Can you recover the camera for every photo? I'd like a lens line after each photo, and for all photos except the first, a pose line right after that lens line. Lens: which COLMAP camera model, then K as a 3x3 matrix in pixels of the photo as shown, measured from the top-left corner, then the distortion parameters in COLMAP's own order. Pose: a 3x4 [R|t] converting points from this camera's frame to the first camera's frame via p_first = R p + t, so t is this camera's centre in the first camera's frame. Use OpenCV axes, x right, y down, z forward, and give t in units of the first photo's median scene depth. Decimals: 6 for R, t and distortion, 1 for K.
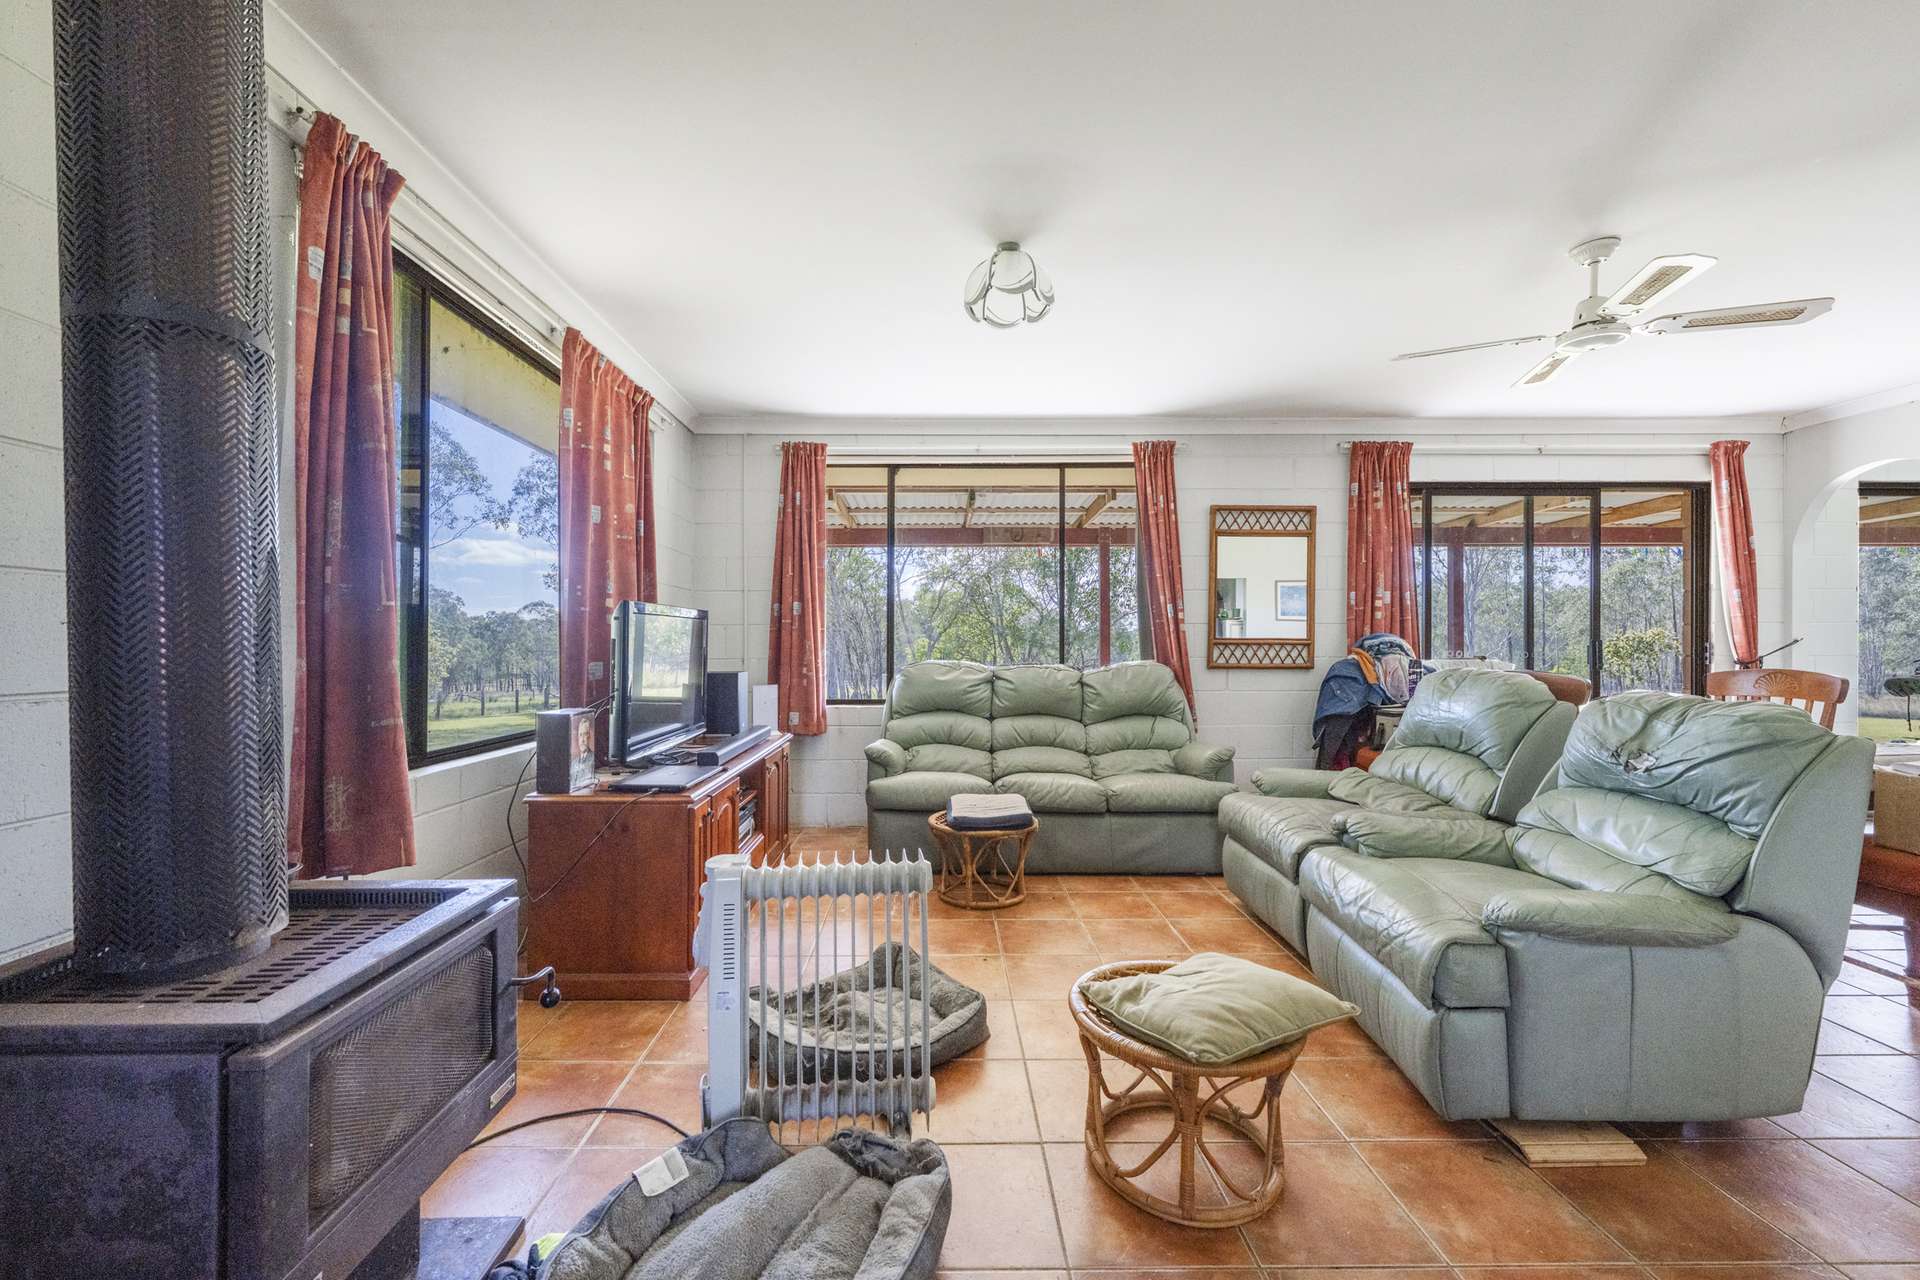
lens RADIAL K [[766.8, 0, 950.1], [0, 766.8, 642.6], [0, 0, 1]] dist [-0.002299, -0.000103]
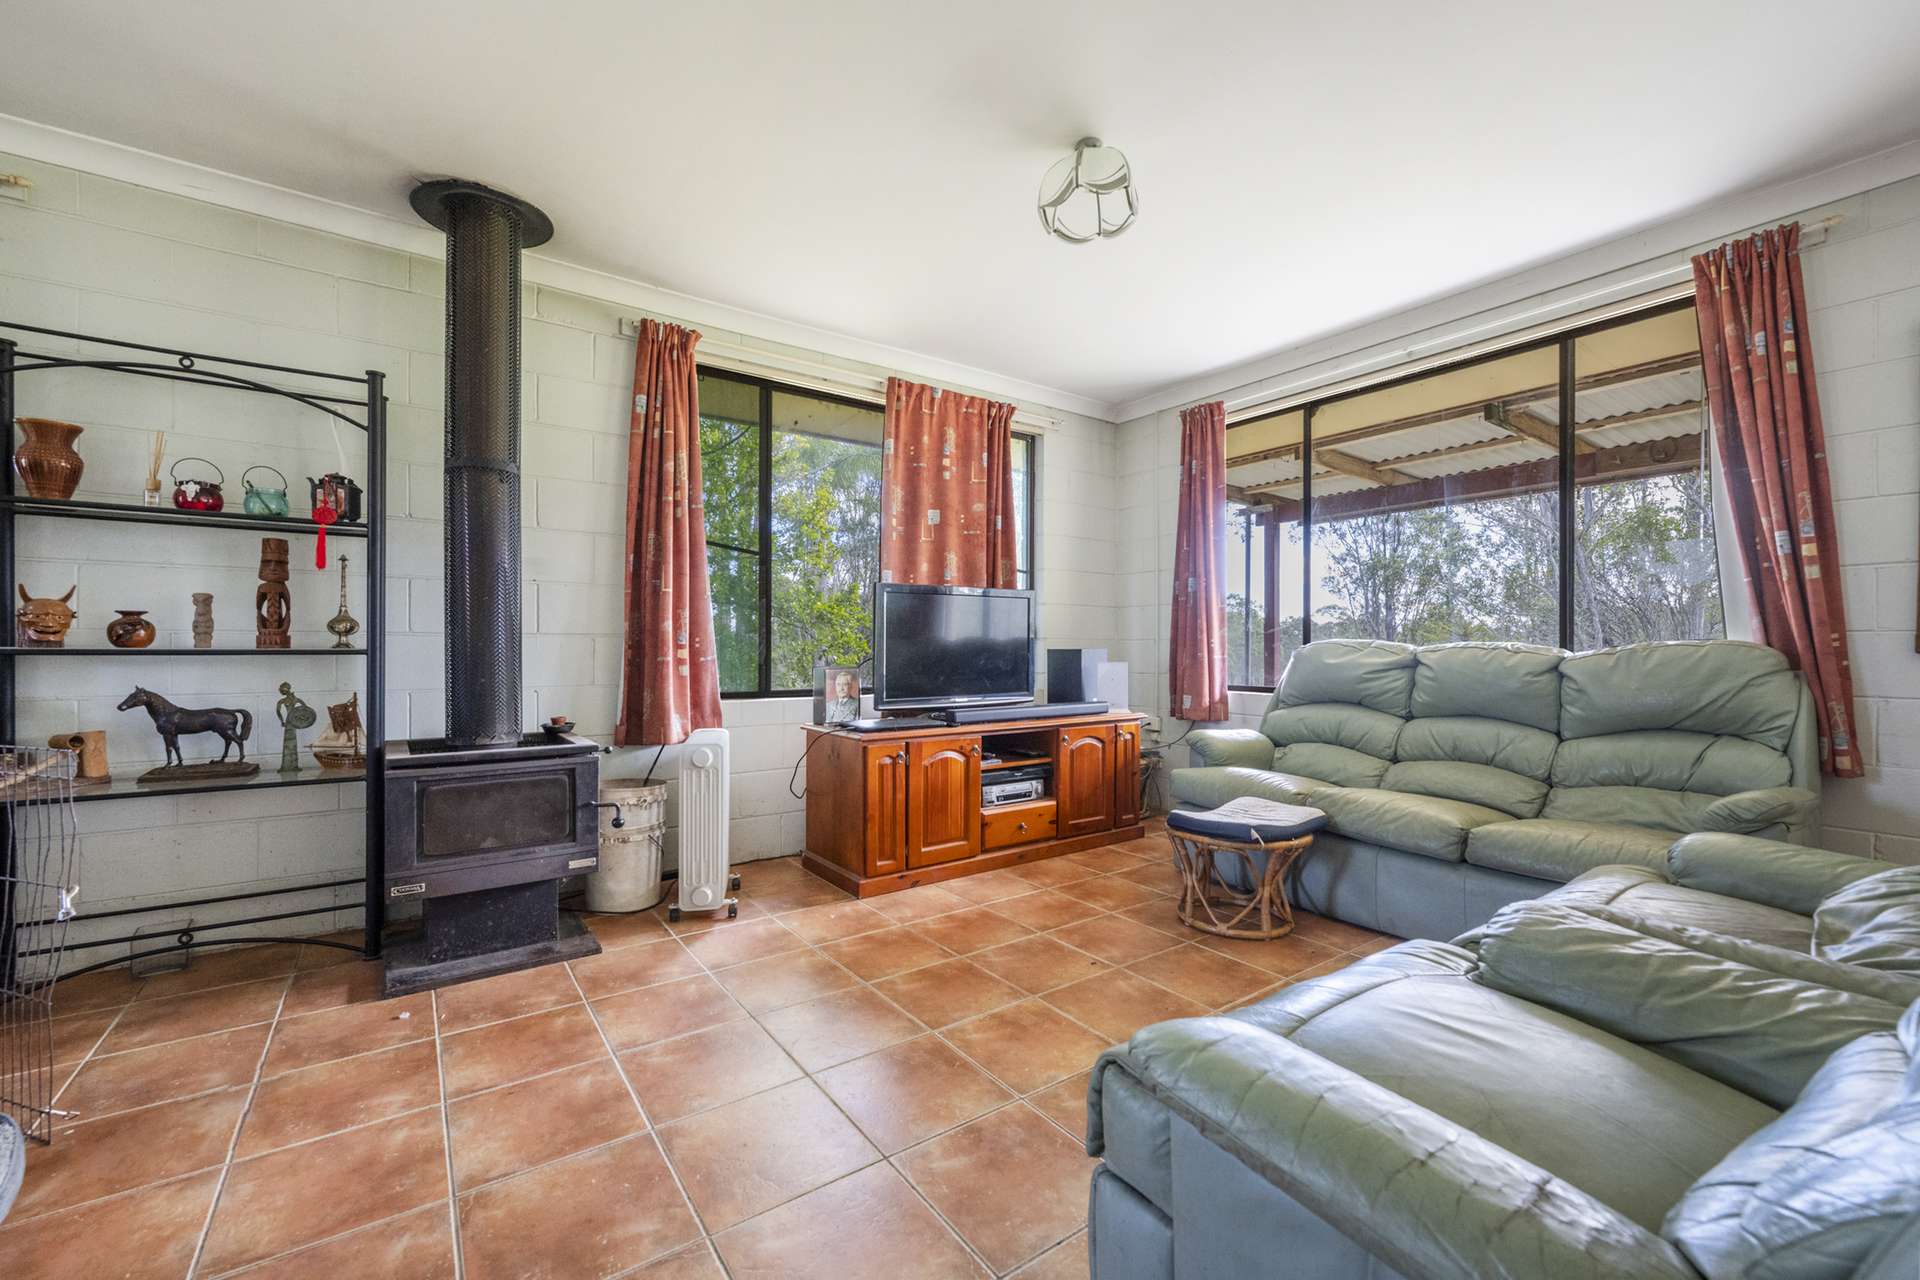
lens RADIAL K [[766.8, 0, 950.1], [0, 766.8, 642.6], [0, 0, 1]] dist [-0.002299, -0.000103]
pose [[0.560406, -0.002729, -0.828213, 0.417413], [0.001723, 0.999996, -0.002129, 0.028402], [0.828216, -0.000234, 0.560409, 0.229226]]
